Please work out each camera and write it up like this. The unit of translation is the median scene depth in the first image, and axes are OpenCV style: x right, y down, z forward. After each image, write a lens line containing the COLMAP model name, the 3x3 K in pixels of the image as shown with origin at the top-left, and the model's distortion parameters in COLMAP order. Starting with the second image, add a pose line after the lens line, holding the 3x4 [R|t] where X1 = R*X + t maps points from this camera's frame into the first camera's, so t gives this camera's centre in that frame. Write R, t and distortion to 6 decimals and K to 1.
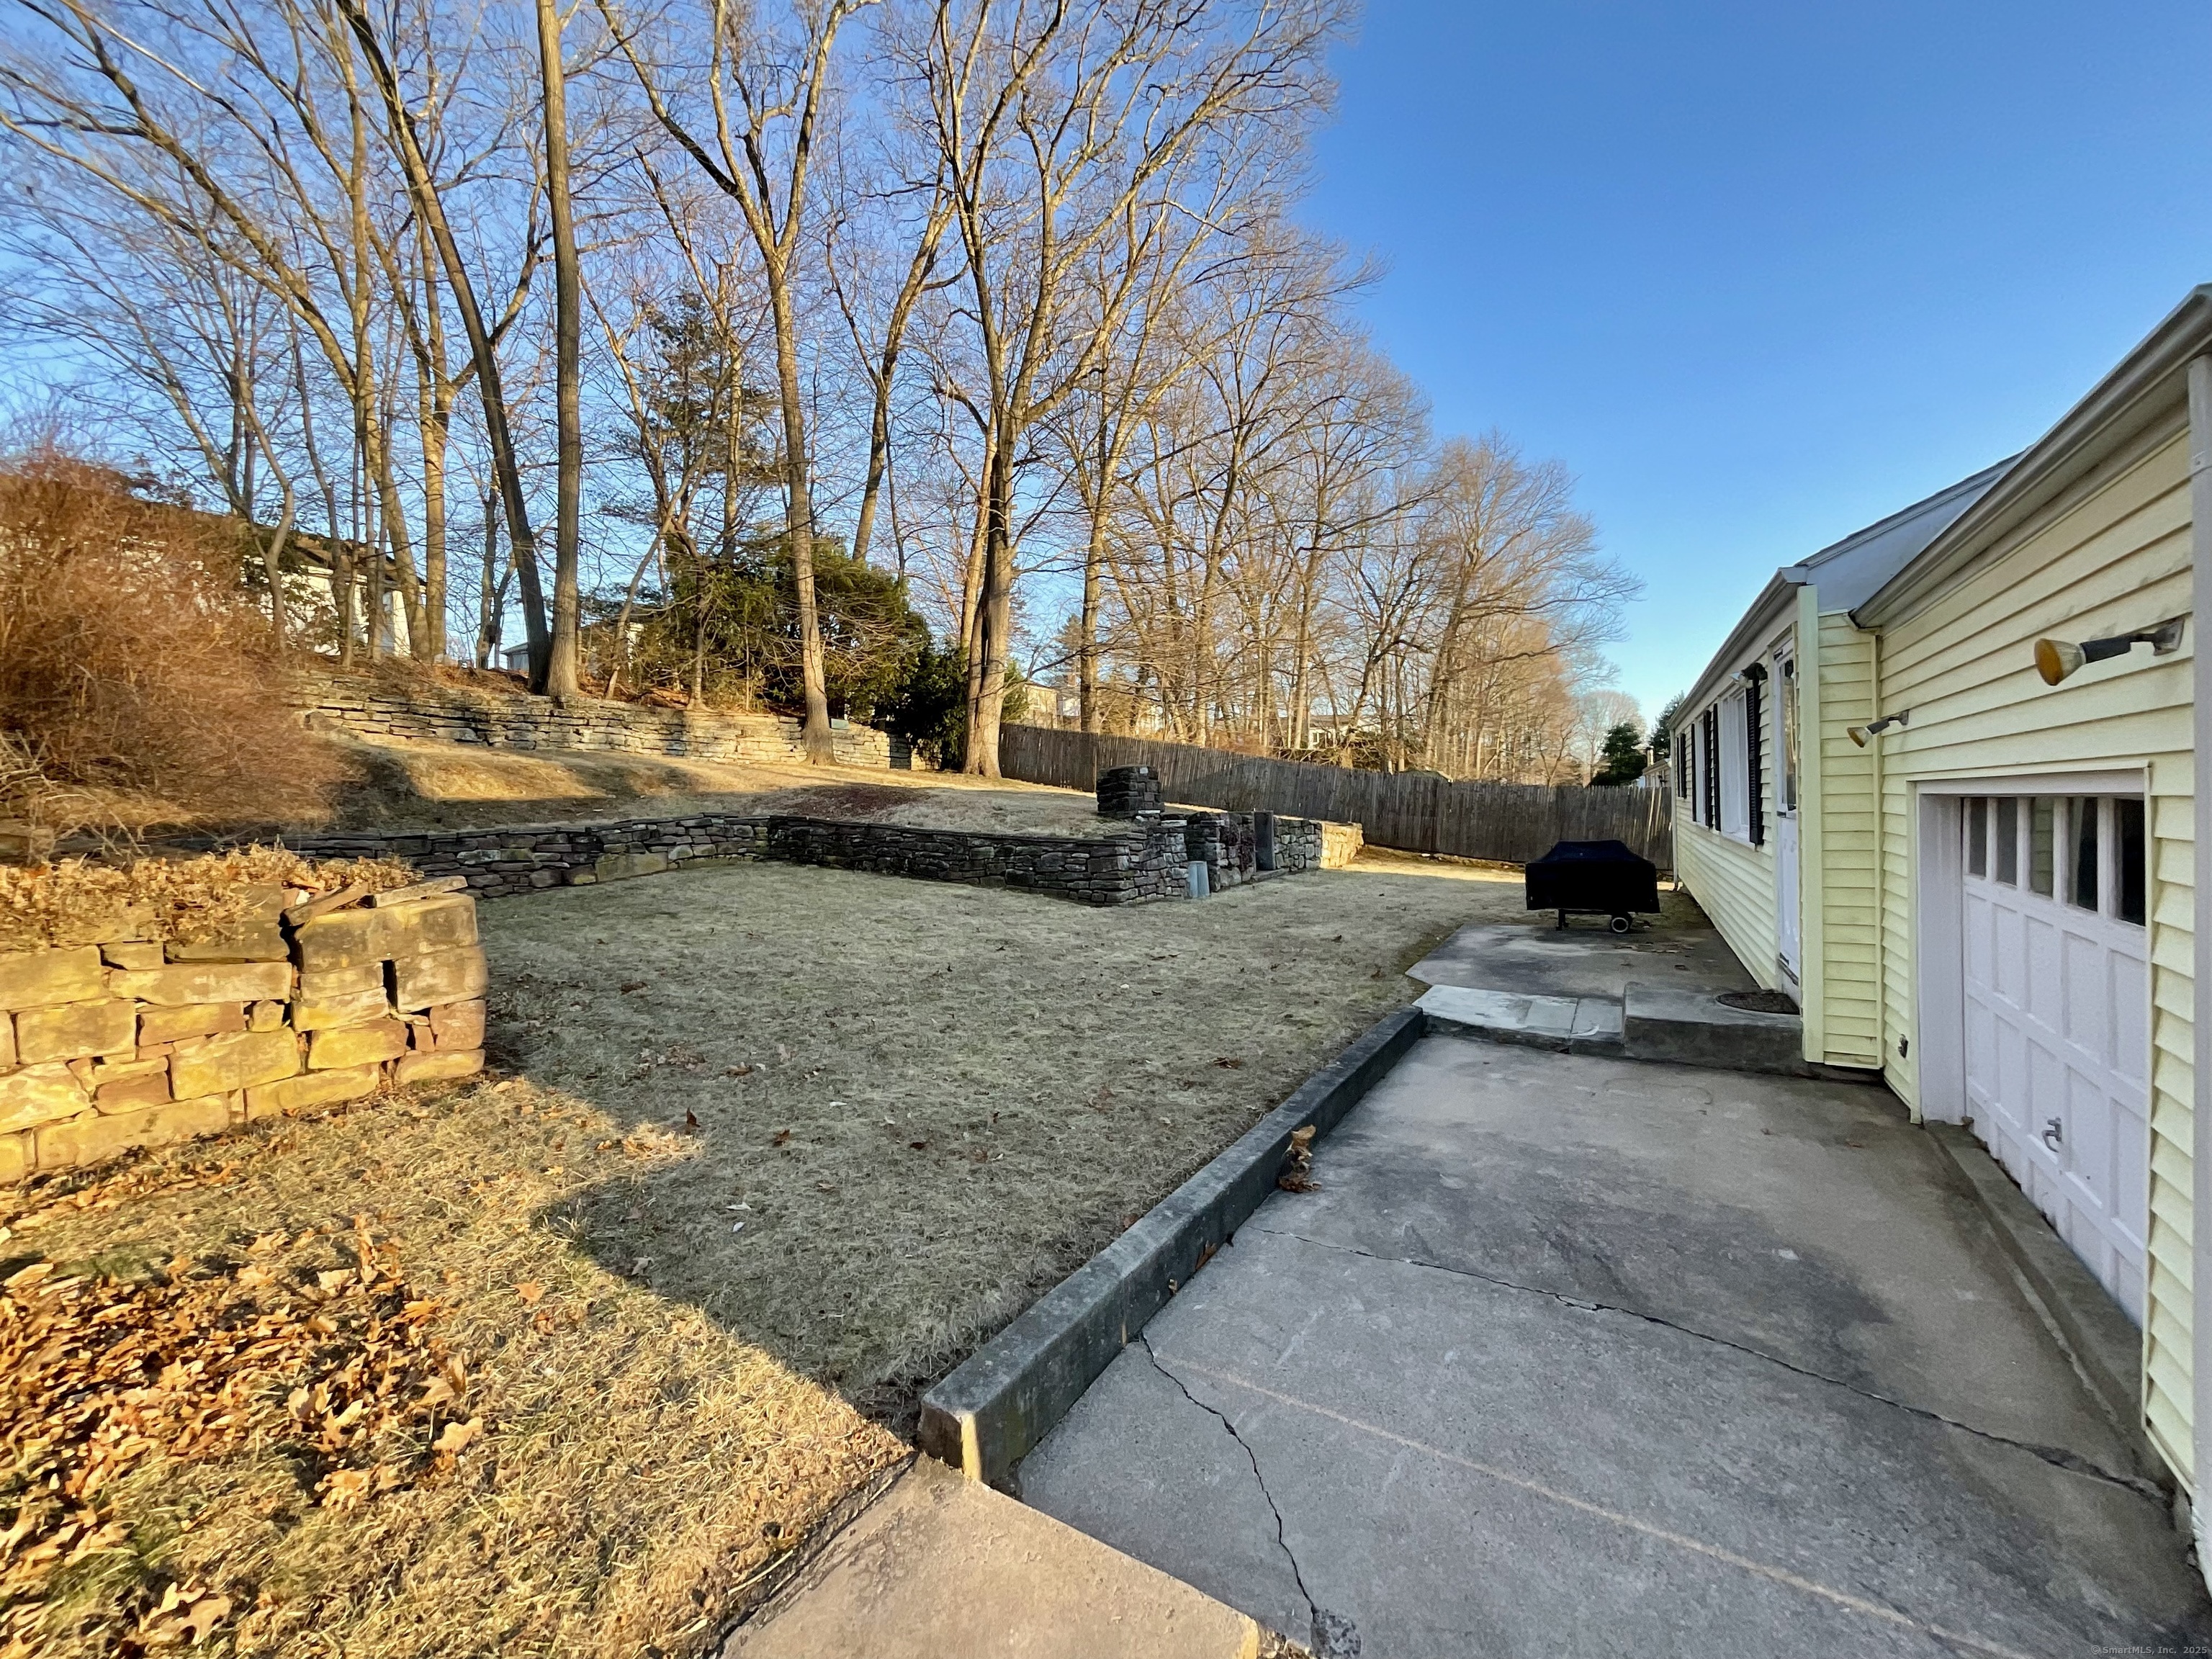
lens RADIAL K [[895.9, 0, 1105.7], [0, 895.9, 839.8], [0, 0, 1]] dist [-0.001986, -0.000696]
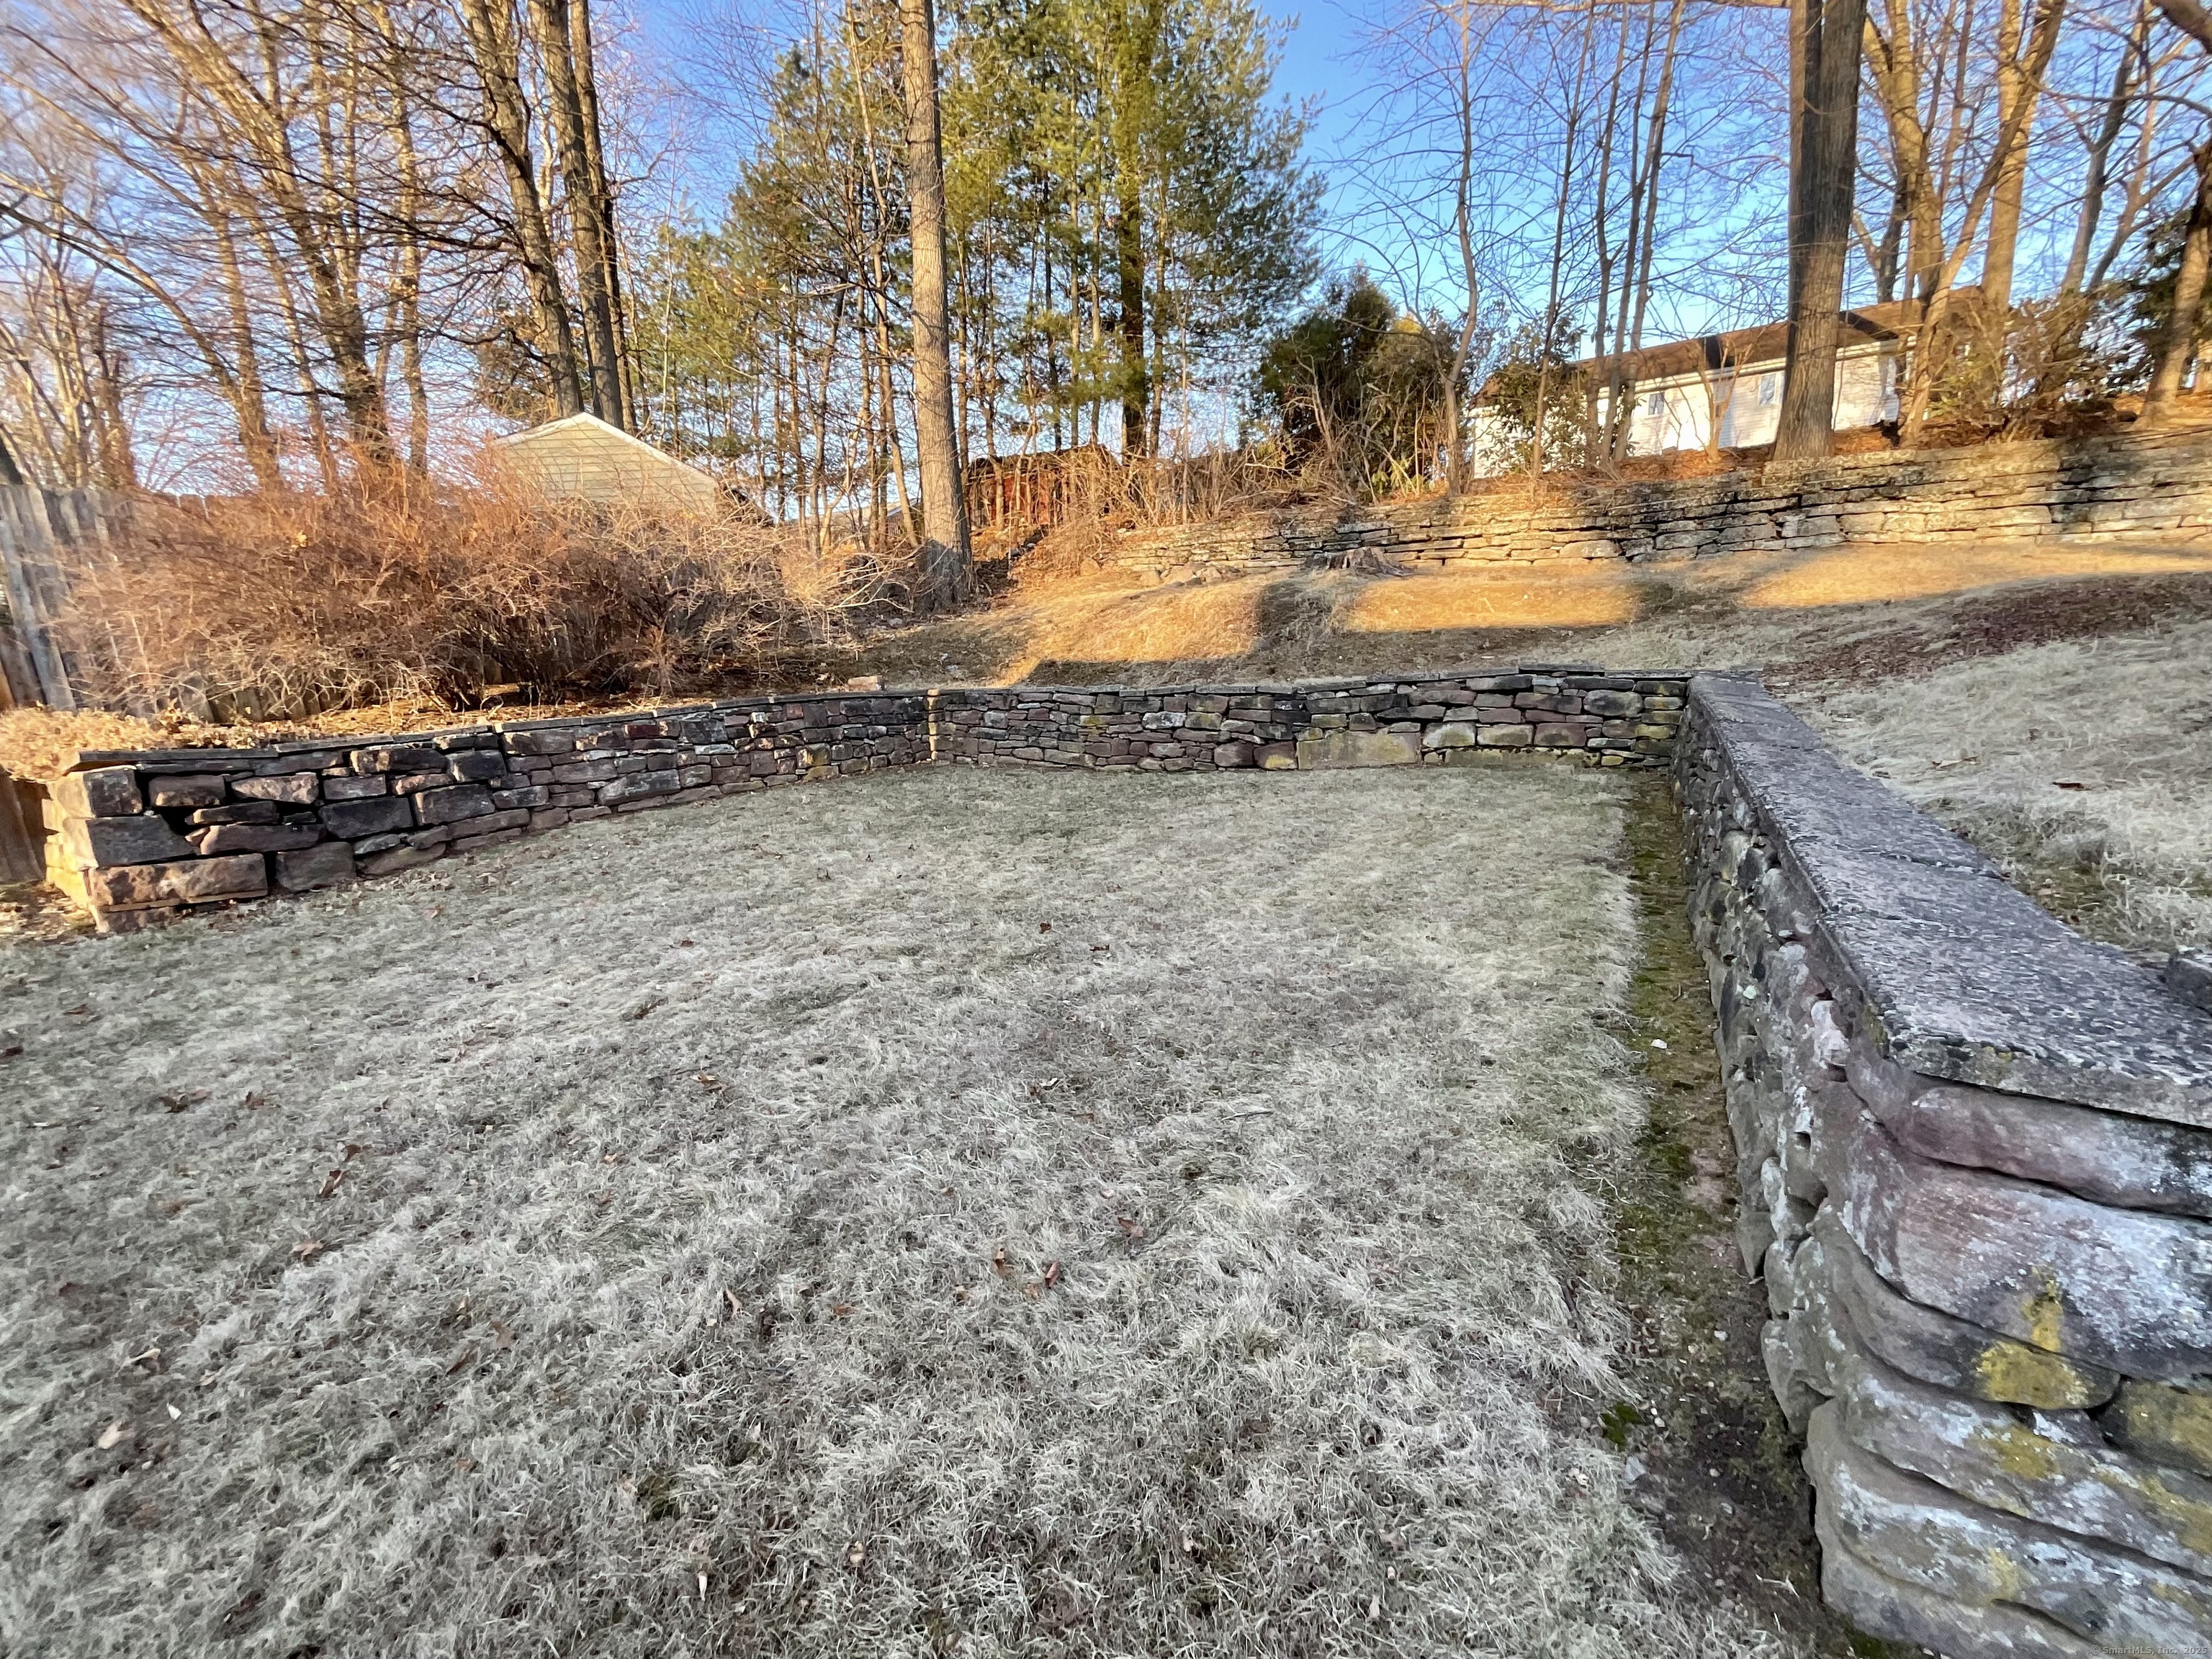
lens RADIAL K [[895.9, 0, 1109.4], [0, 895.9, 828.6], [0, 0, 1]] dist [-0.001986, -0.000696]
pose [[0.005732, 0.197612, -0.980263, 0.104882], [-0.020809, 0.980091, 0.197456, -0.039951], [0.999767, 0.019267, 0.009730, 0.857087]]
